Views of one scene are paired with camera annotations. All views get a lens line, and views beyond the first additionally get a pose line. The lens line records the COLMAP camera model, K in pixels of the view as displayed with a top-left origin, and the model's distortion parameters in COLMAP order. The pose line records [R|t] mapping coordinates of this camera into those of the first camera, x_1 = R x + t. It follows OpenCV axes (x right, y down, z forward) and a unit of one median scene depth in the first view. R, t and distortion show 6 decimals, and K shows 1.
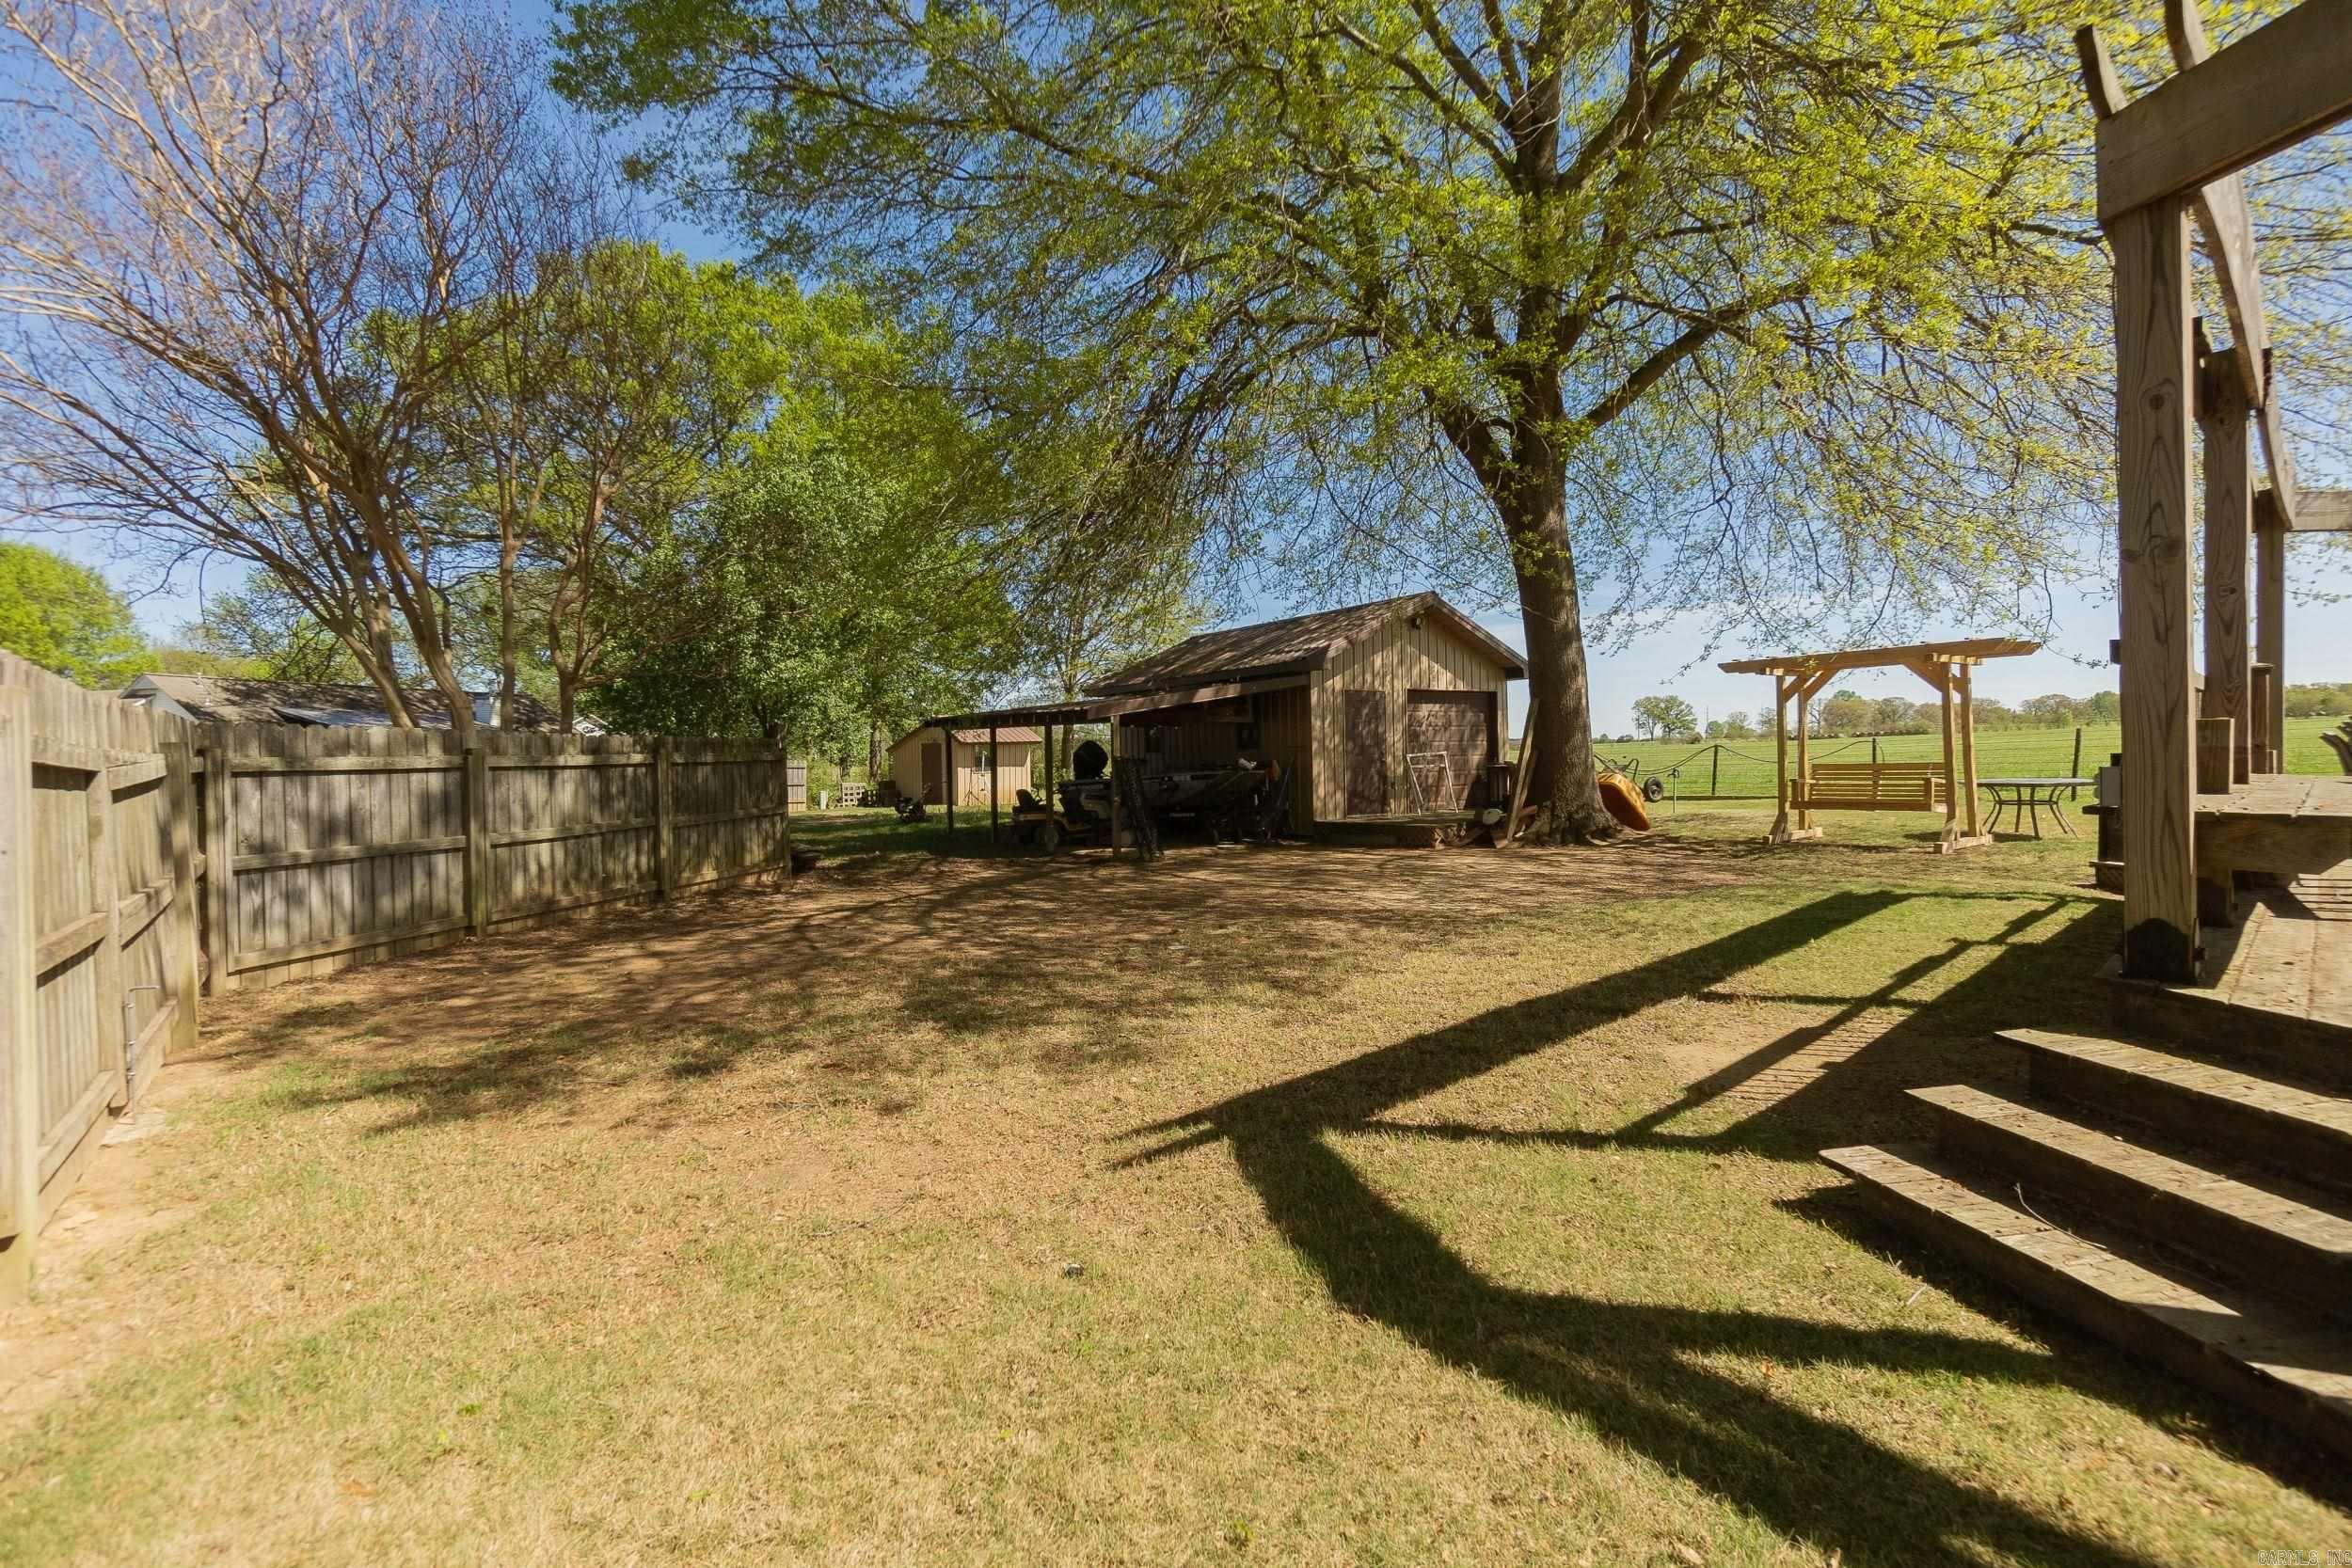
lens RADIAL K [[1079.2, 0, 1177.1], [0, 1079.2, 769.8], [0, 0, 1]] dist [-0.070605, 0.026611]
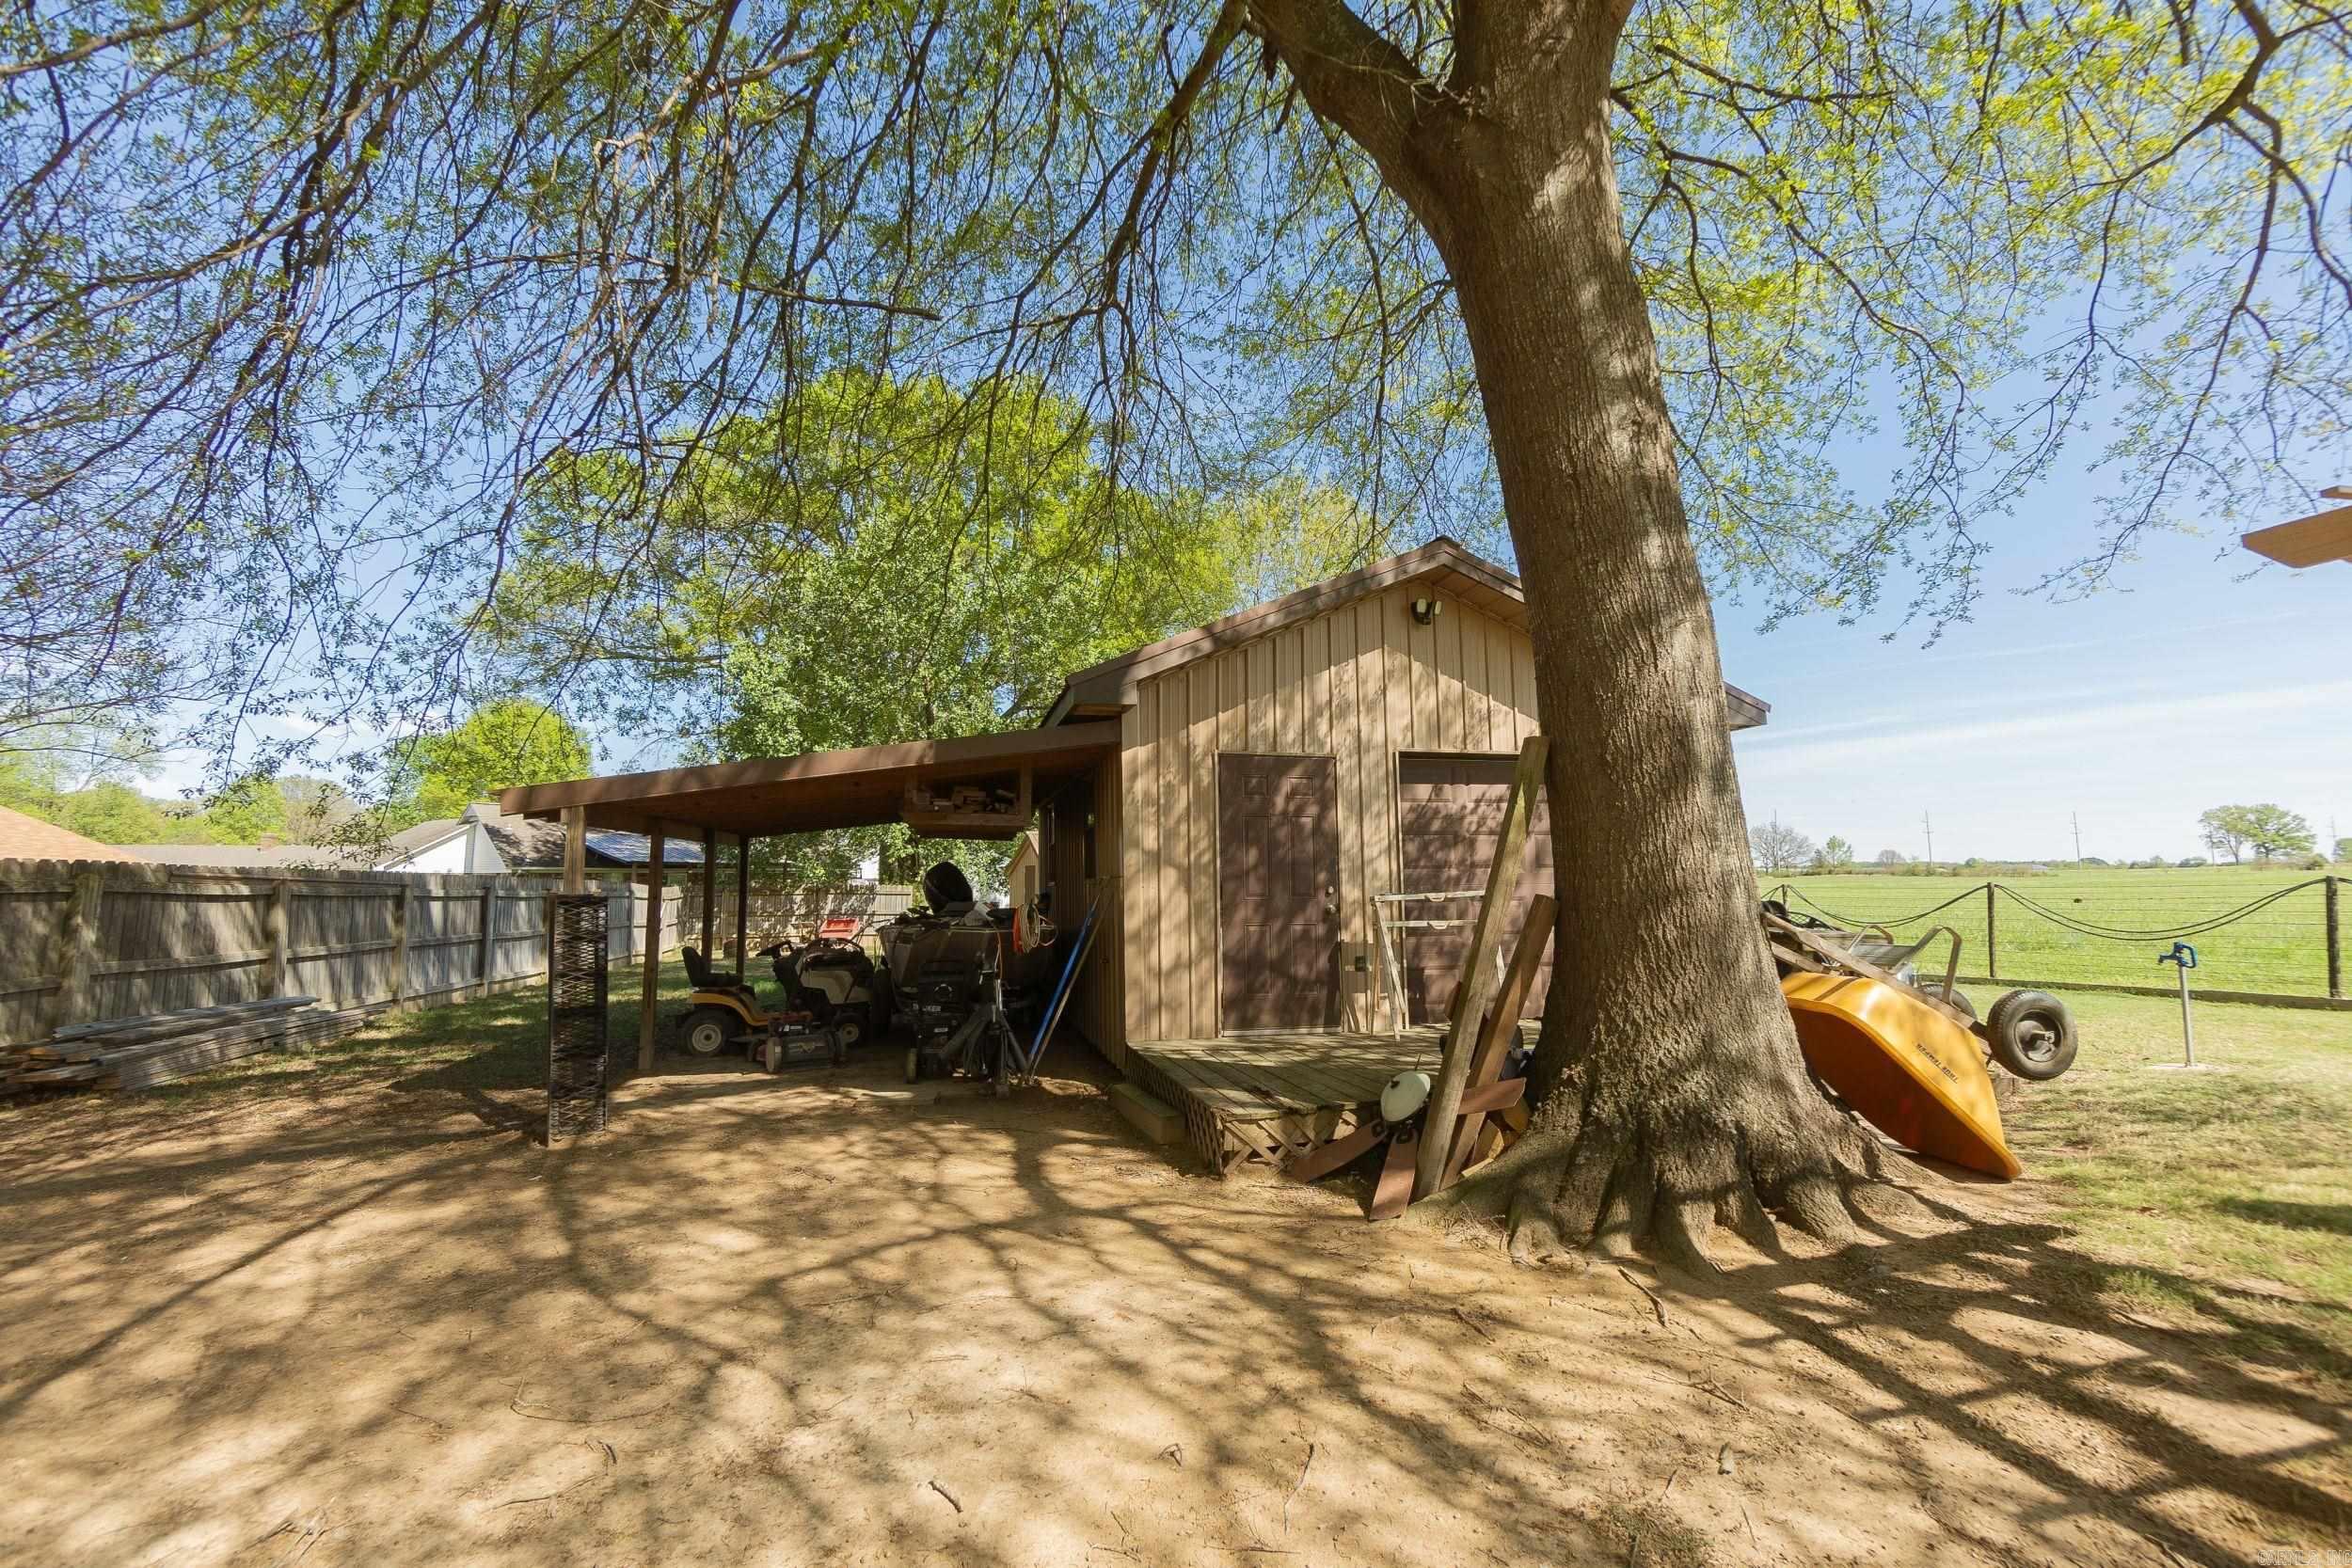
lens RADIAL K [[1028.4, 0, 1176.0], [0, 1028.4, 784.0], [0, 0, 1]] dist [0.000828, -0.017228]
pose [[0.922711, -0.014460, -0.385221, 0.303044], [-0.022805, 0.995499, -0.091990, -0.018483], [0.384817, 0.093665, 0.918228, 0.572680]]
